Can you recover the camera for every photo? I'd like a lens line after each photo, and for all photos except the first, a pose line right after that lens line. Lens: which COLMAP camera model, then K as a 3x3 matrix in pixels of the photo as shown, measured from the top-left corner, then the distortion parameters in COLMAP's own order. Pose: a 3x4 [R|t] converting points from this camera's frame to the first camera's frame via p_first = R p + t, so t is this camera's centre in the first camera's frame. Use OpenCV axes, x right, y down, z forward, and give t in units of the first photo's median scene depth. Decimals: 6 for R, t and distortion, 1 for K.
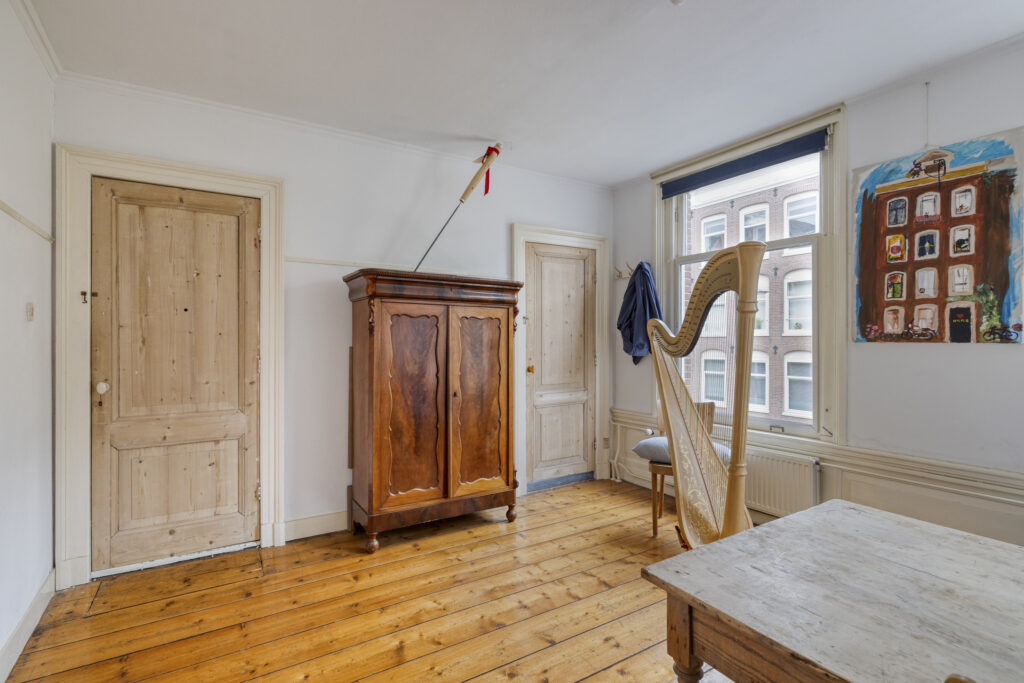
lens RADIAL K [[476.3, 0, 509.2], [0, 476.3, 343.2], [0, 0, 1]] dist [-0.000733, -0.000112]
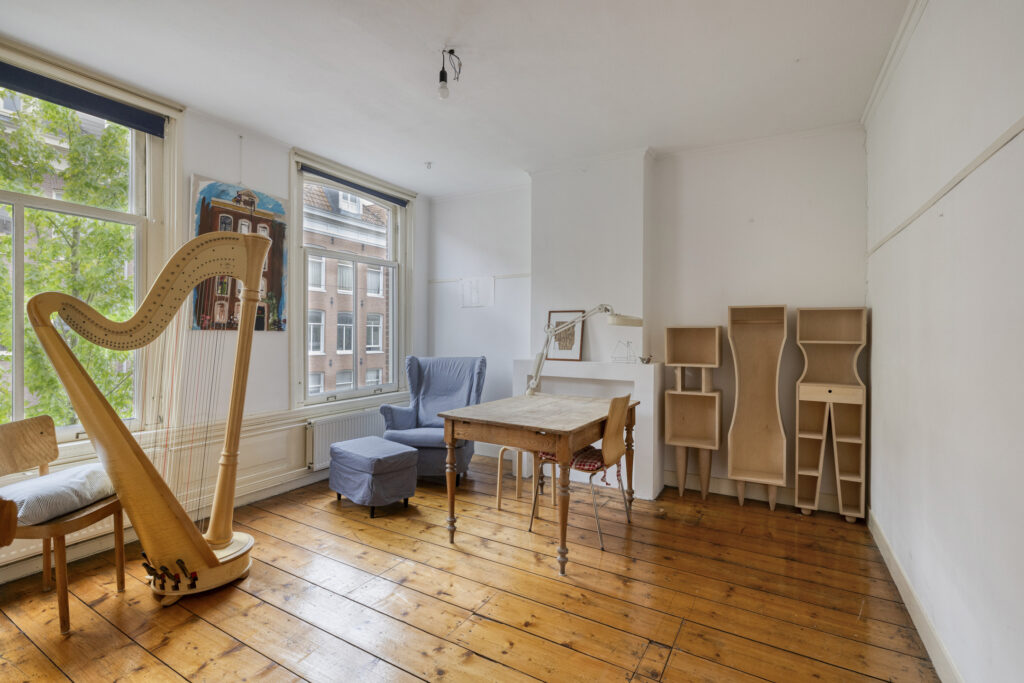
lens RADIAL K [[476.3, 0, 508.1], [0, 476.3, 334.8], [0, 0, 1]] dist [-0.000733, -0.000112]
pose [[-0.458018, -0.007980, 0.888907, -0.663848], [-0.001533, 0.999965, 0.008187, -0.001097], [-0.888941, 0.002387, -0.458015, 0.952690]]
